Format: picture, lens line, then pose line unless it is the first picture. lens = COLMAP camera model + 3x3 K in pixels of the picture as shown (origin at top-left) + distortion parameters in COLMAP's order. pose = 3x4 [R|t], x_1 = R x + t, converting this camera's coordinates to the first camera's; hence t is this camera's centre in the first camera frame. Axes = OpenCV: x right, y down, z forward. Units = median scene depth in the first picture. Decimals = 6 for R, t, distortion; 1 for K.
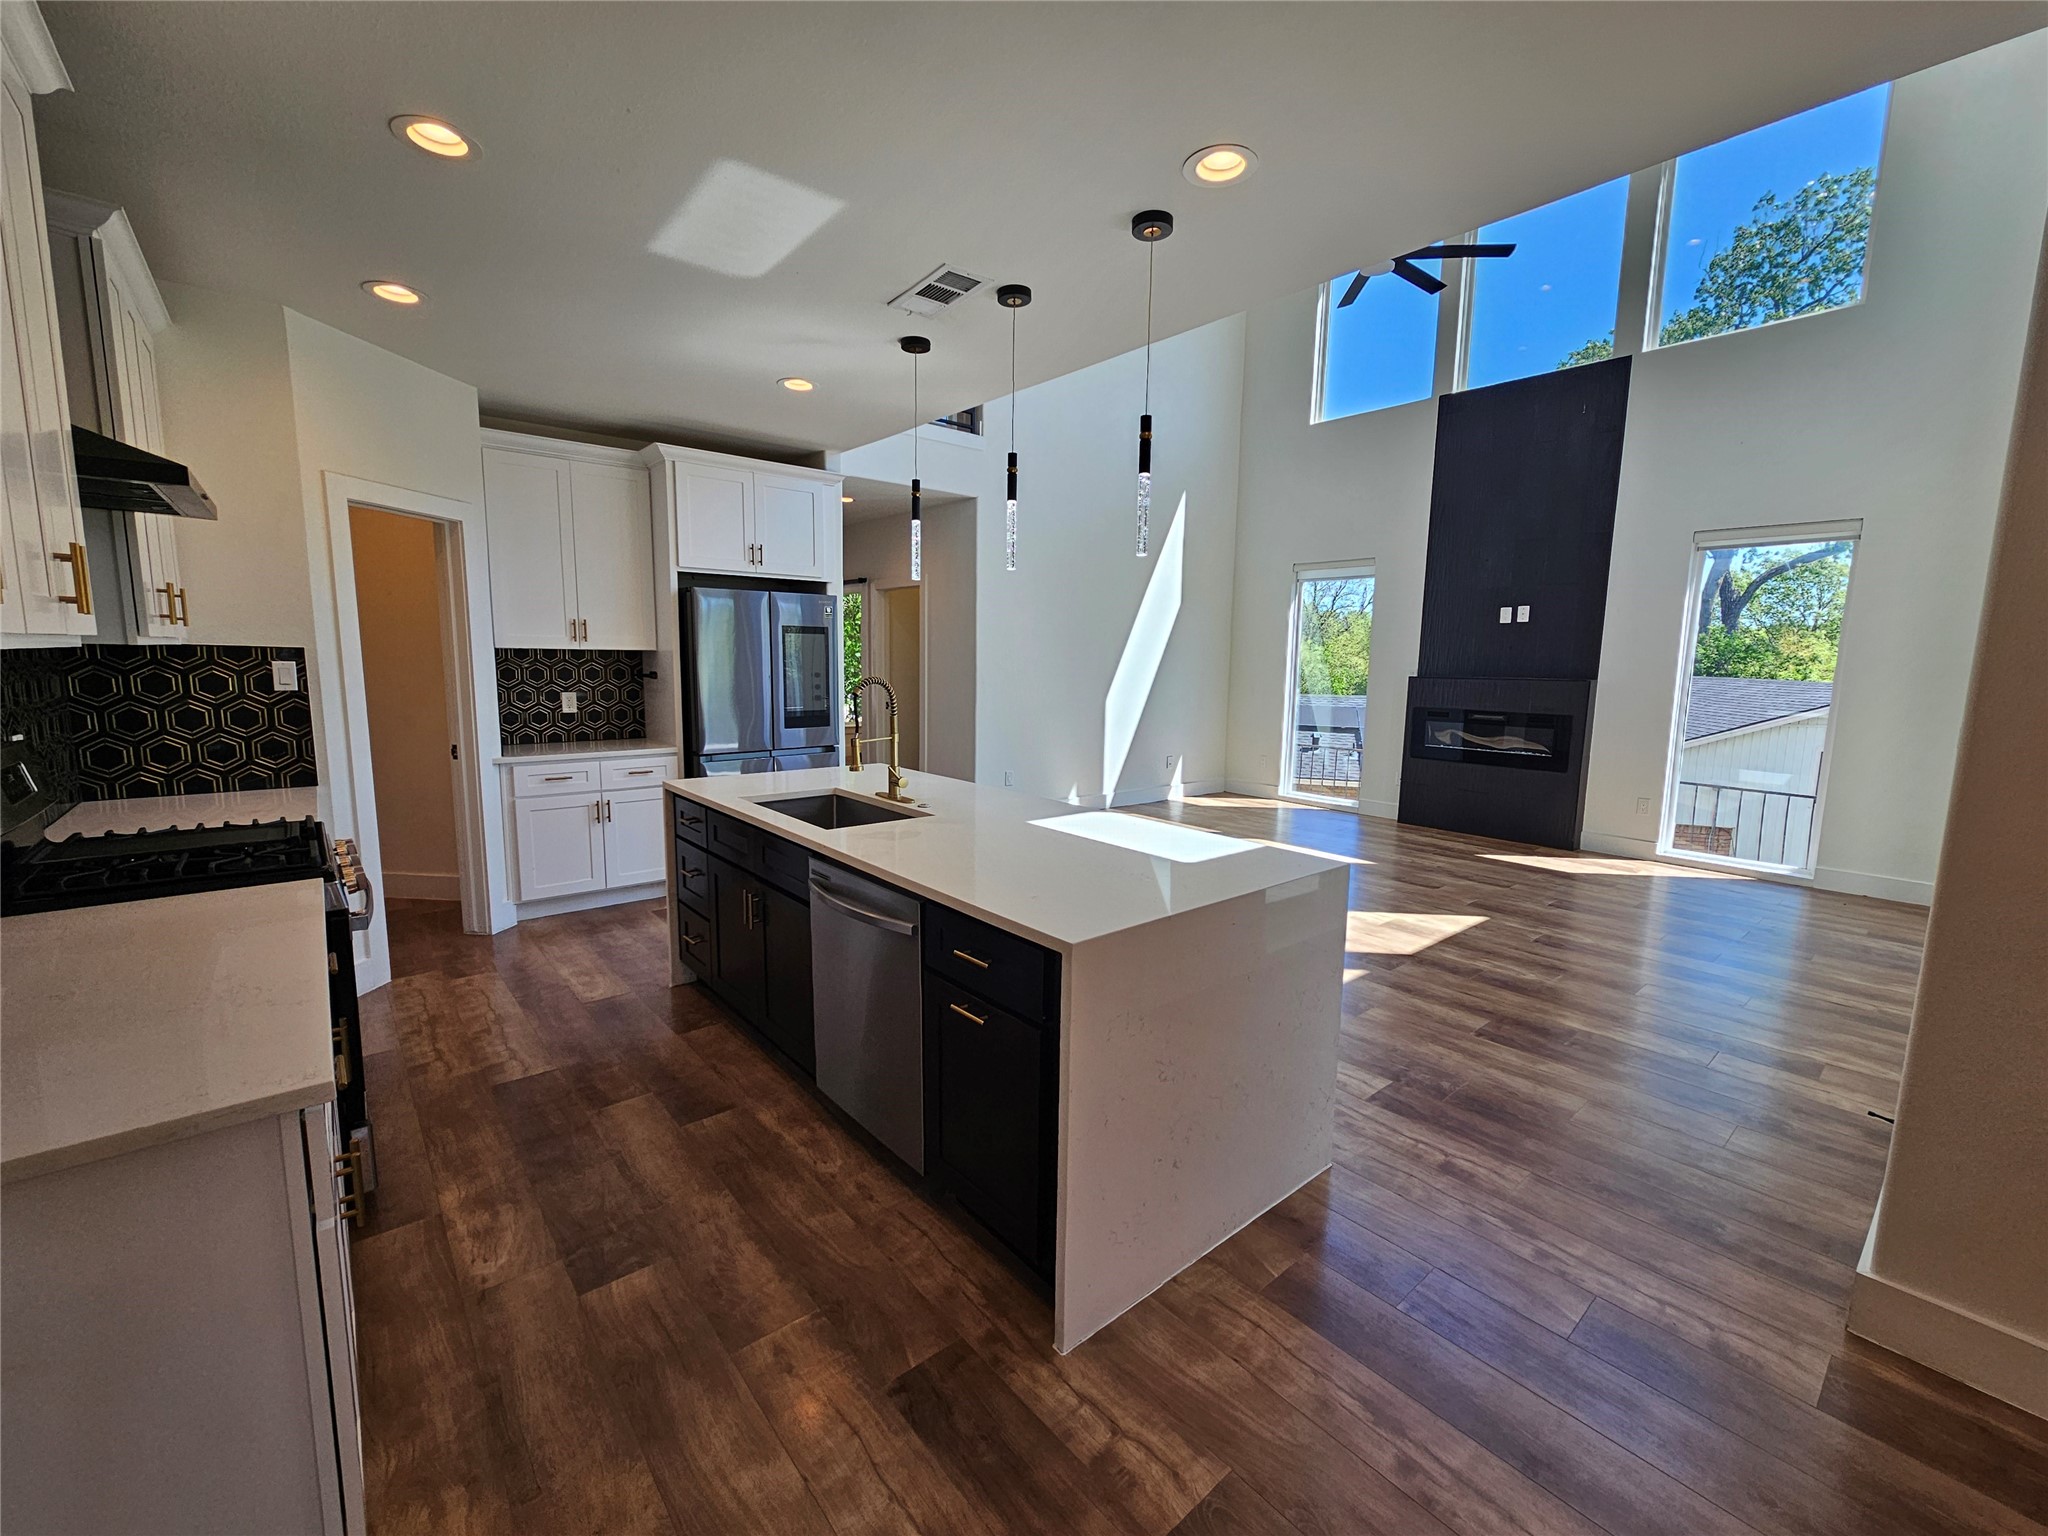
lens RADIAL K [[847.0, 0, 1034.2], [0, 847.0, 763.0], [0, 0, 1]] dist [0.001516, 0.000418]
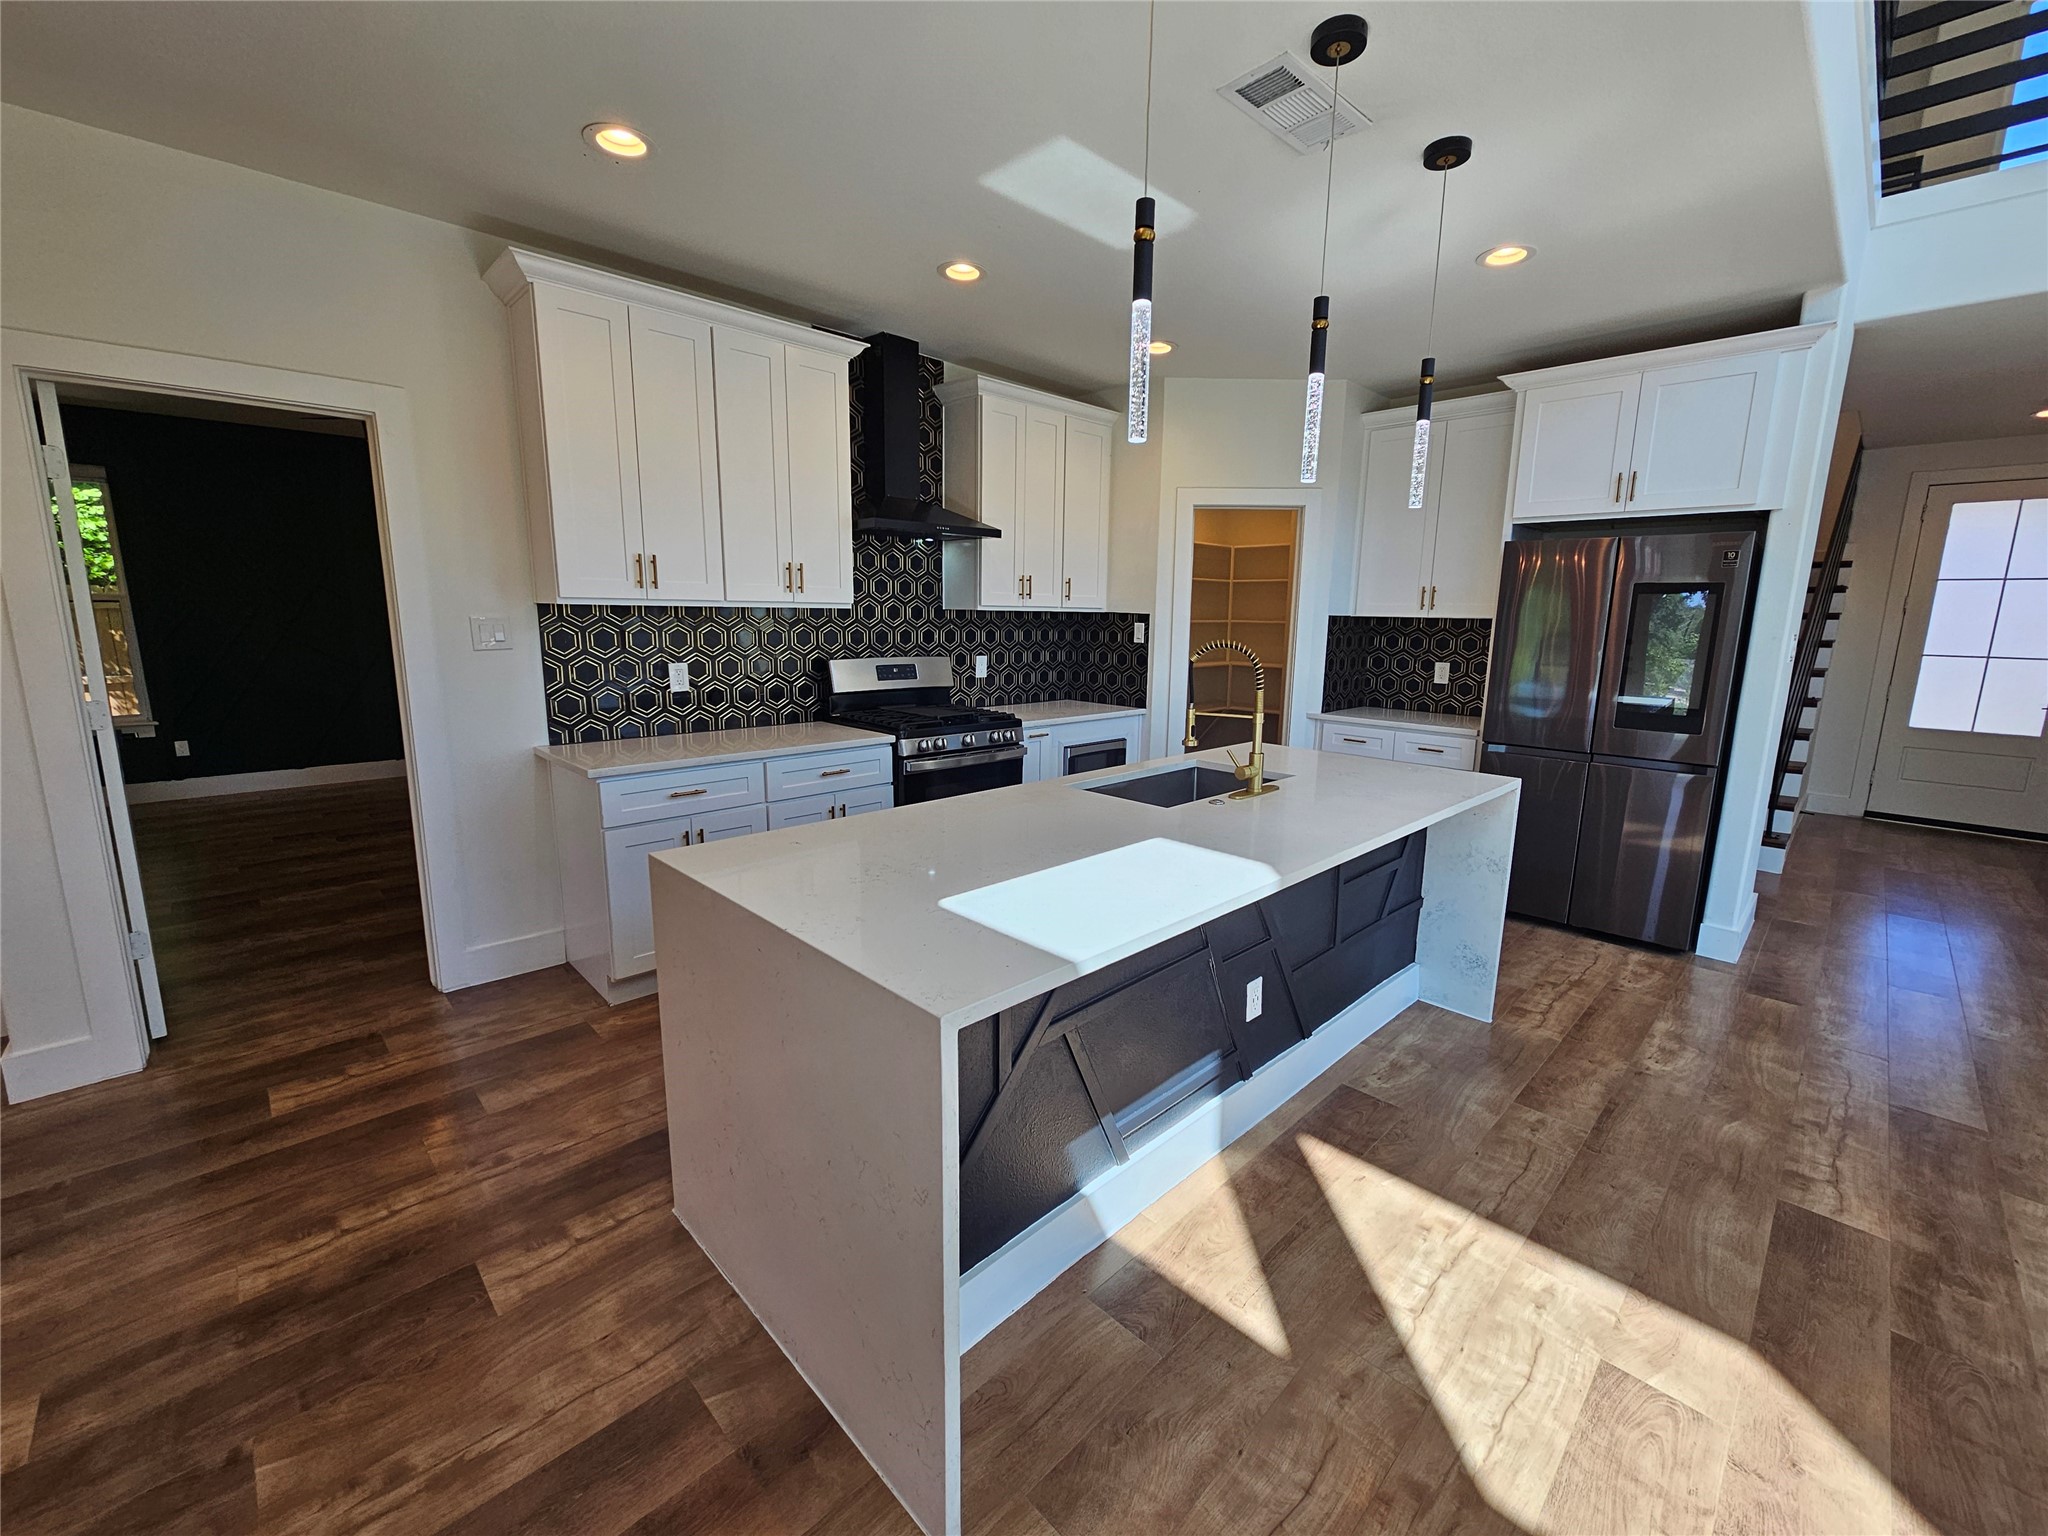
lens RADIAL K [[831.2, 0, 1035.9], [0, 831.2, 763.3], [0, 0, 1]] dist [-0.002397, 0.000129]
pose [[0.072034, 0.164960, -0.983666, 0.560815], [-0.142445, 0.977820, 0.153548, -0.072930], [0.987178, 0.129057, 0.093934, 0.675363]]
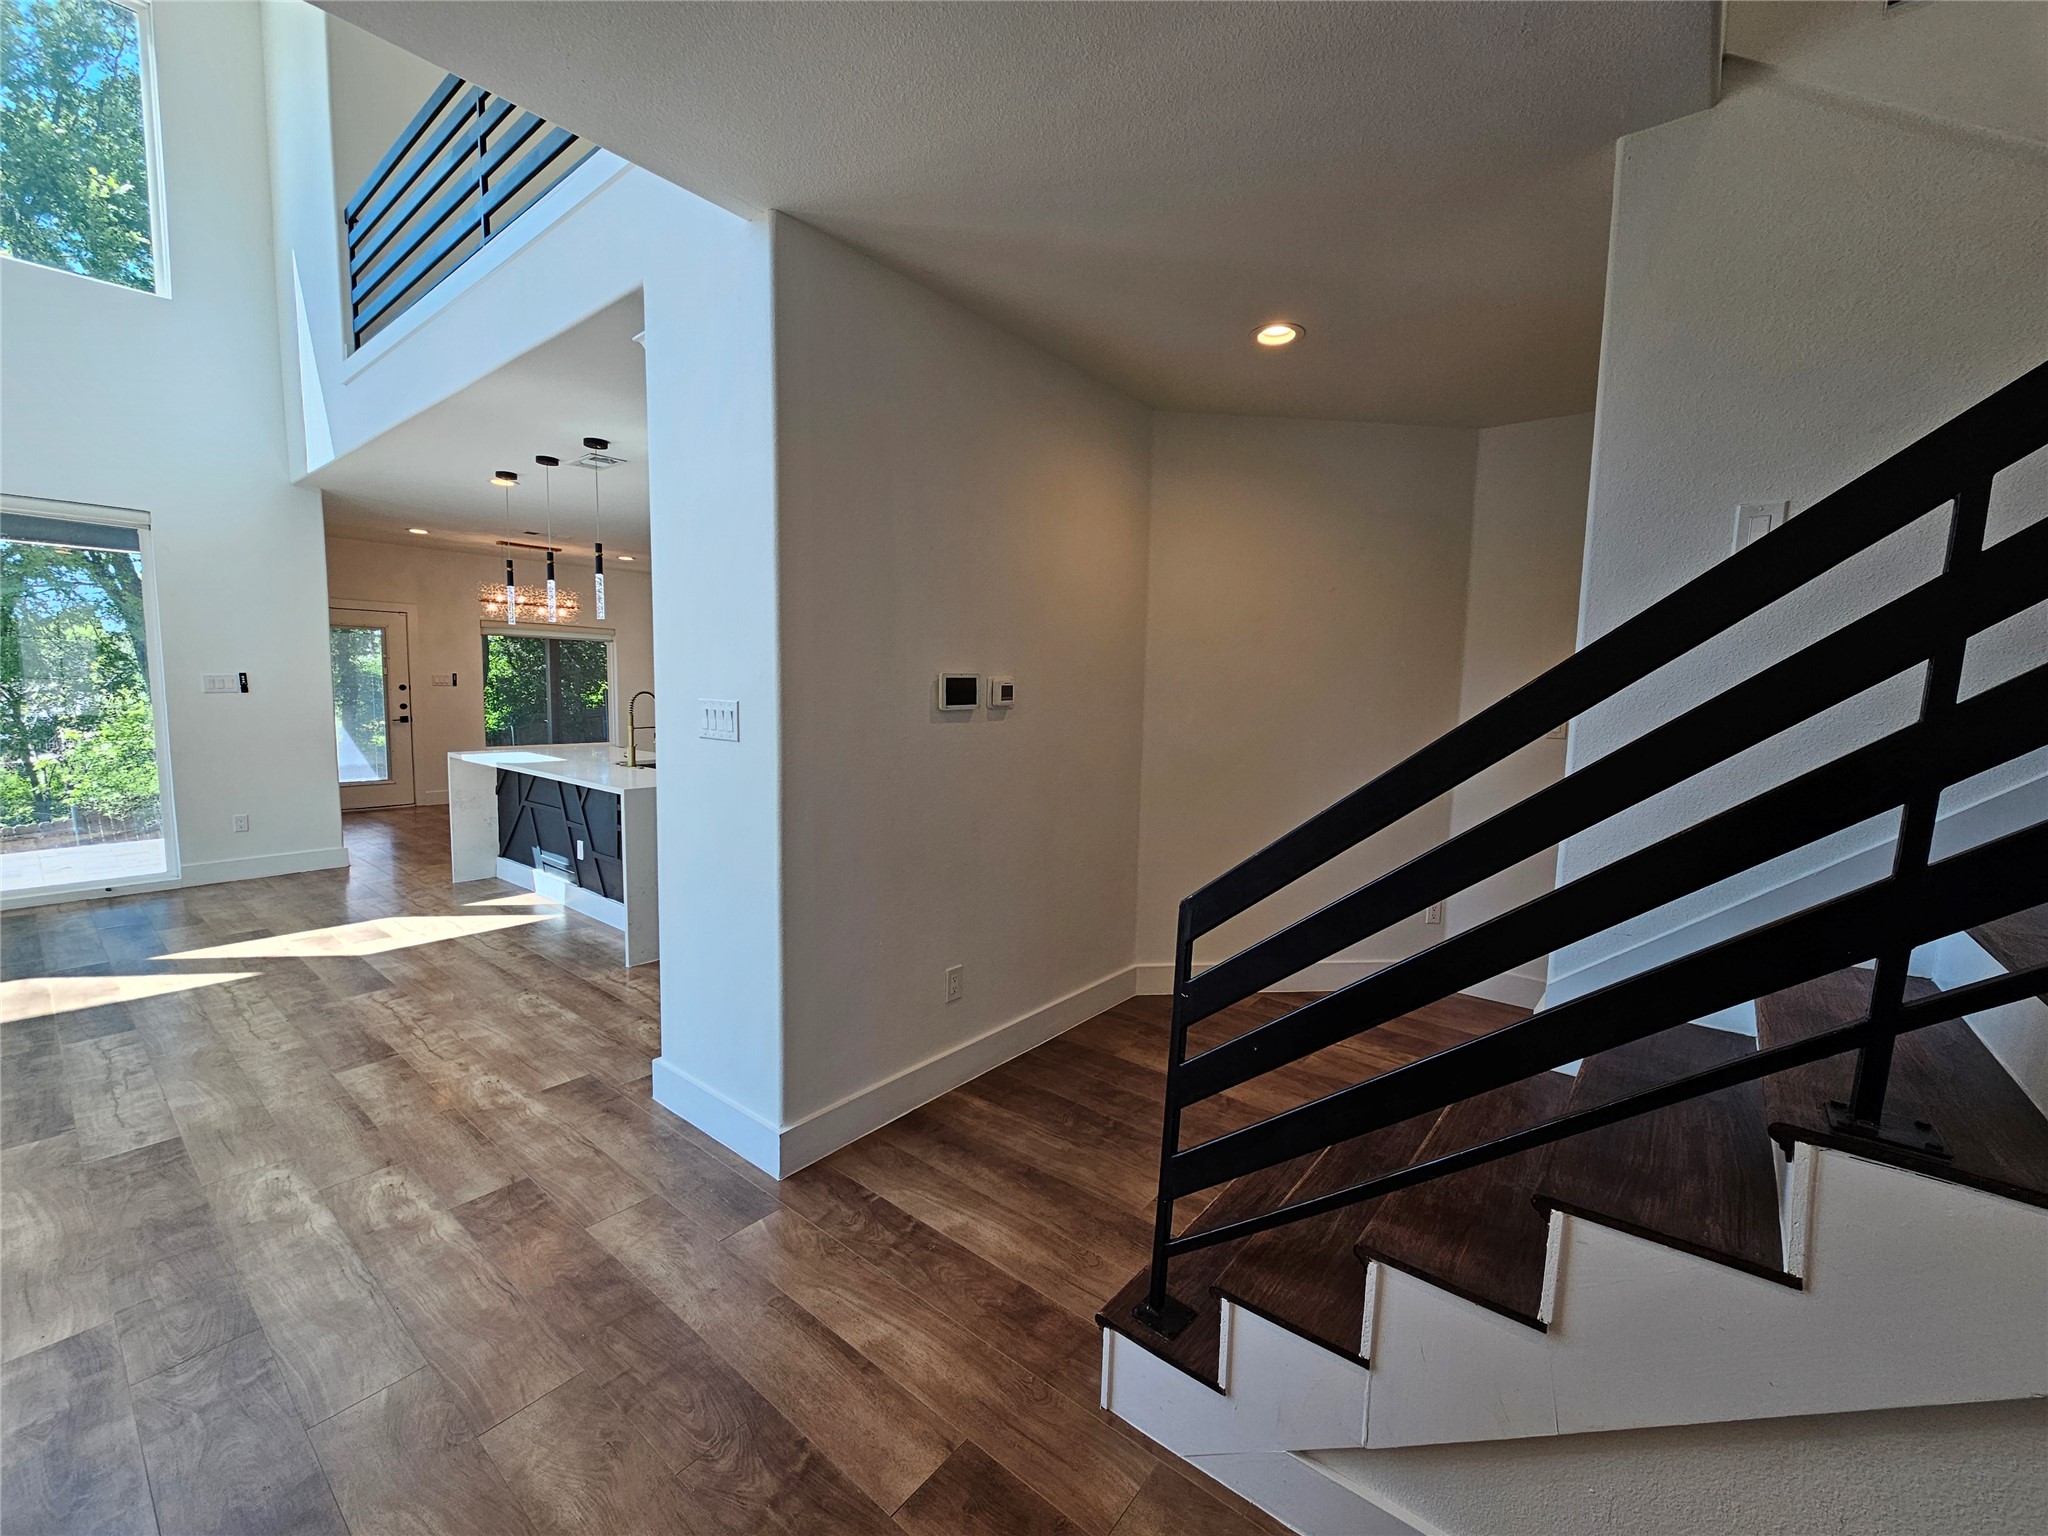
lens RADIAL K [[847.0, 0, 1034.2], [0, 847.0, 763.0], [0, 0, 1]] dist [0.001516, 0.000418]
pose [[-0.982731, -0.020527, -0.183897, -0.575691], [-0.061533, 0.973520, 0.220164, -0.337268], [0.174508, 0.227678, -0.957972, 2.488992]]
